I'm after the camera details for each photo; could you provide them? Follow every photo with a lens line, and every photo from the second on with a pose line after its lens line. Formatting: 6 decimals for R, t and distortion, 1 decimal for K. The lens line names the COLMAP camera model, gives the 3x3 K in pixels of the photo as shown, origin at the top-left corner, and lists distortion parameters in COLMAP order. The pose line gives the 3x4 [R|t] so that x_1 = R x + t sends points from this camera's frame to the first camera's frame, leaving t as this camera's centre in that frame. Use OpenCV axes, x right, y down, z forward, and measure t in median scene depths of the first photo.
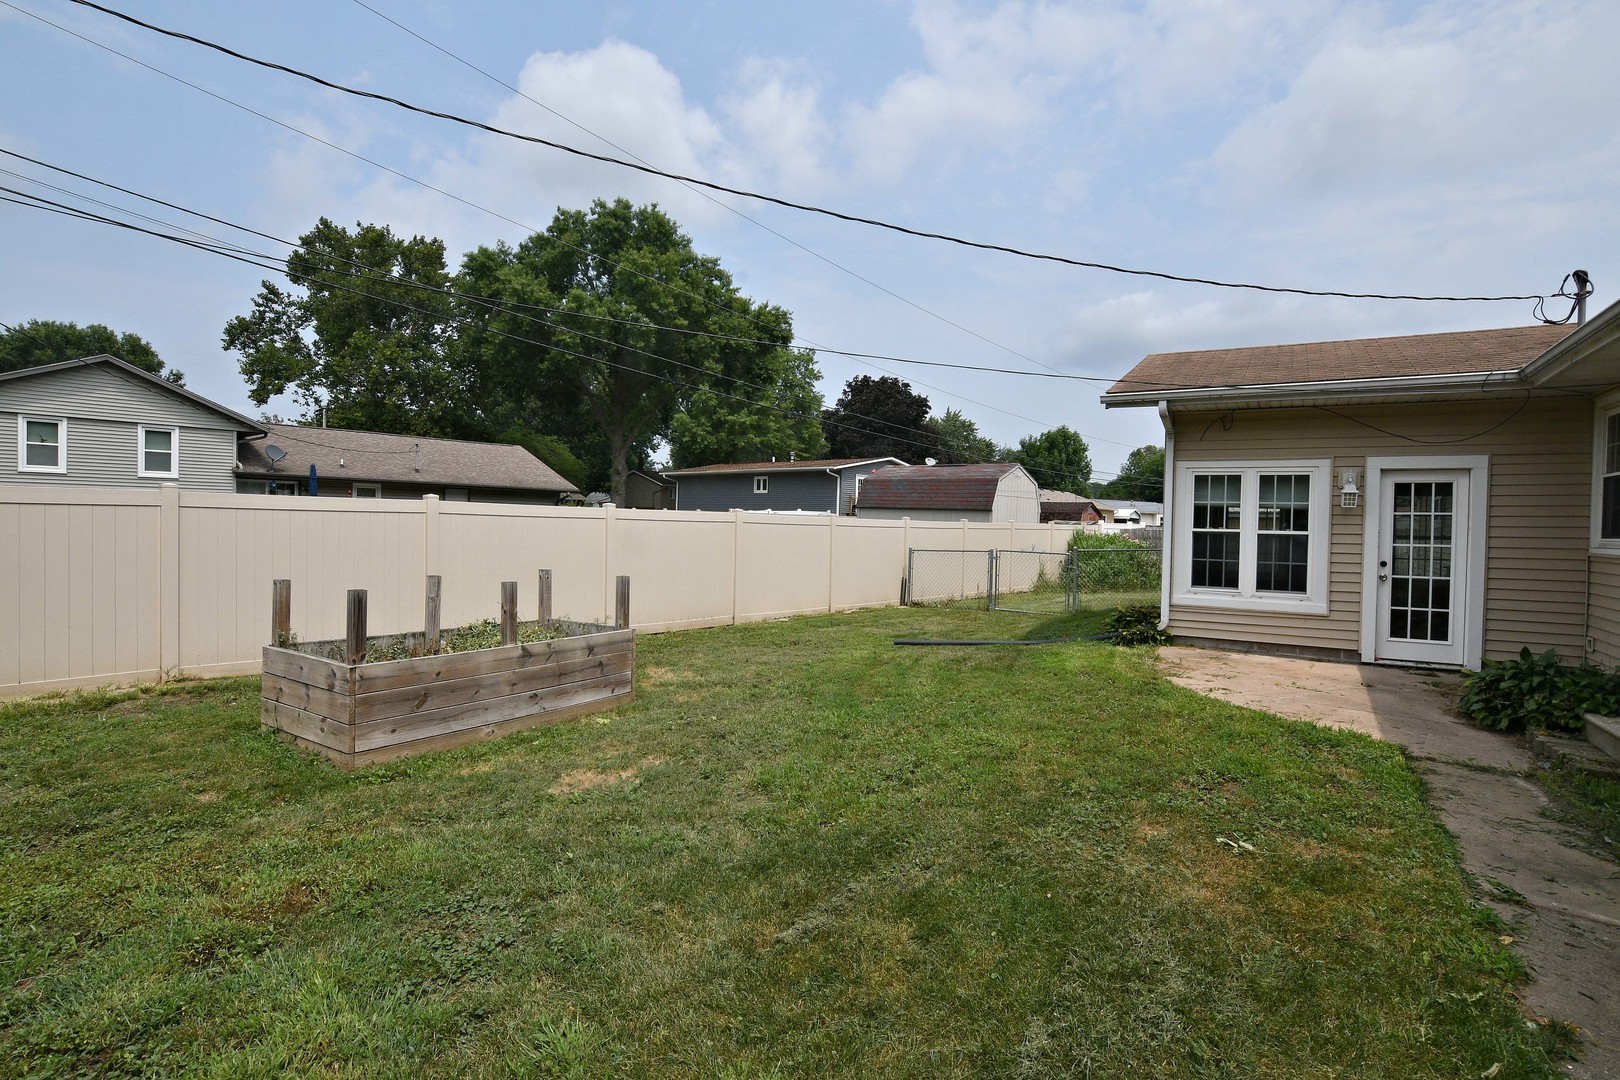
lens RADIAL K [[787.8, 0, 809.3], [0, 787.8, 538.8], [0, 0, 1]] dist [-0.016631, 0.000900]
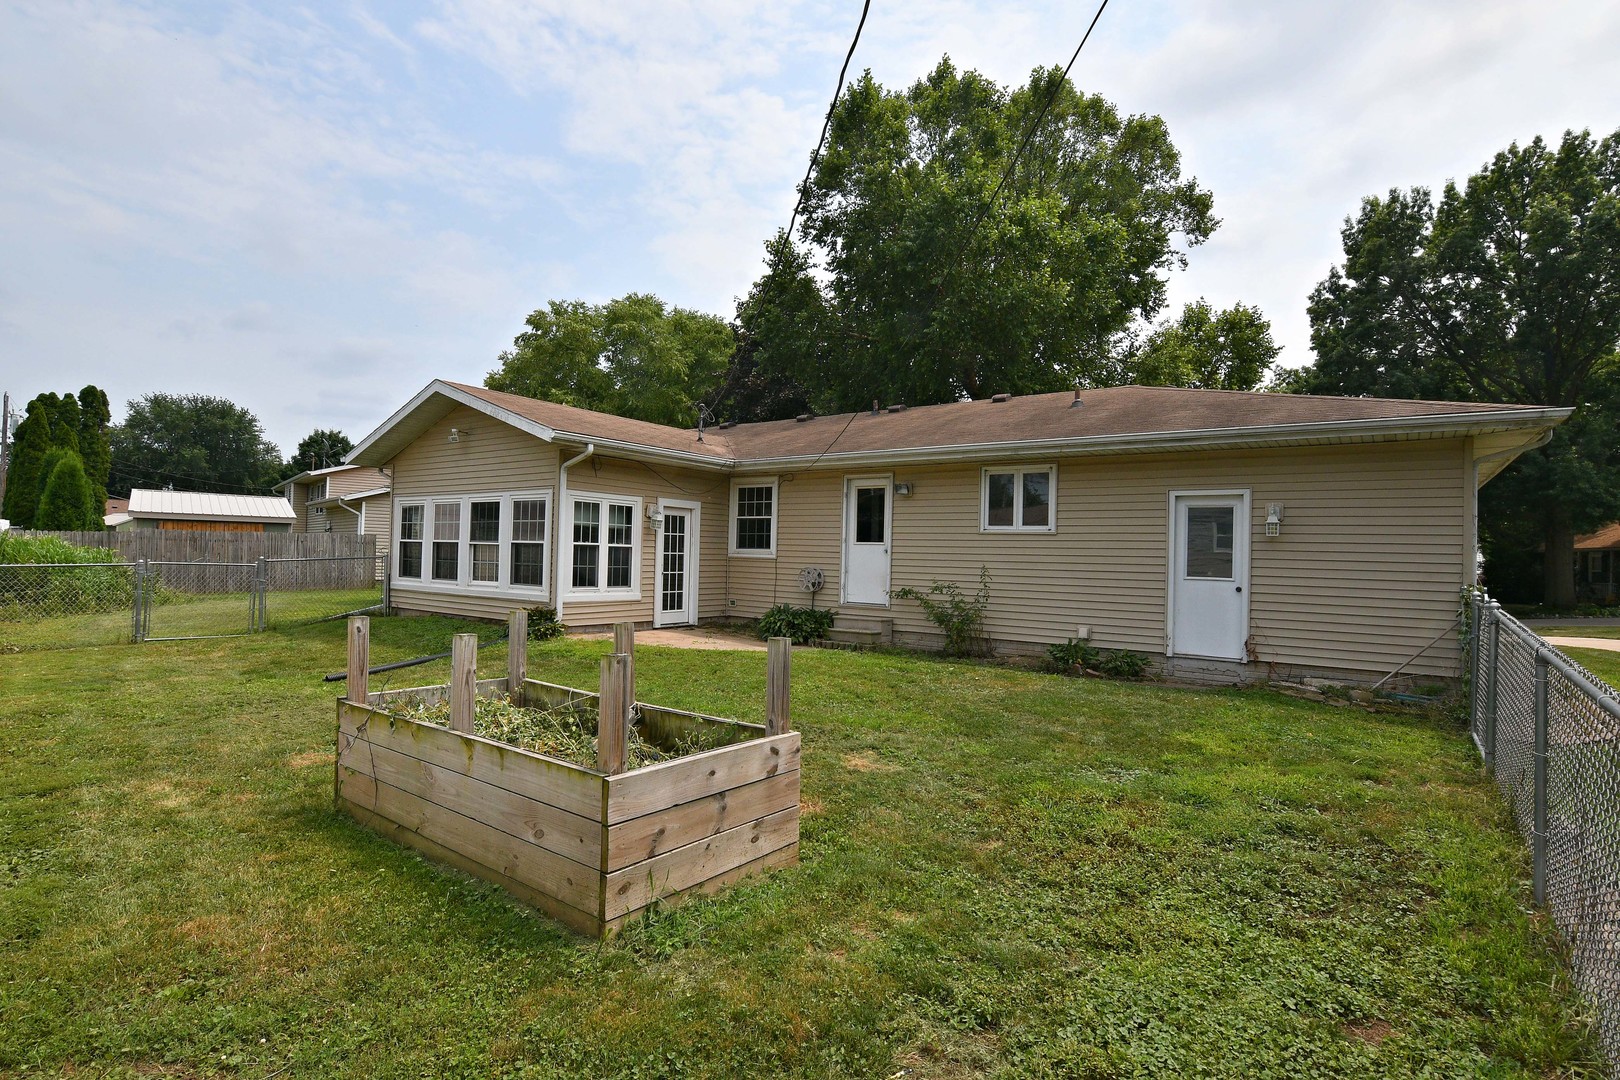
lens RADIAL K [[787.8, 0, 810.4], [0, 787.8, 542.5], [0, 0, 1]] dist [-0.016631, 0.000900]
pose [[0.081875, -0.002154, 0.996640, -0.815166], [-0.006790, 0.999973, 0.002719, -0.020147], [-0.996619, -0.006989, 0.081858, 0.539615]]
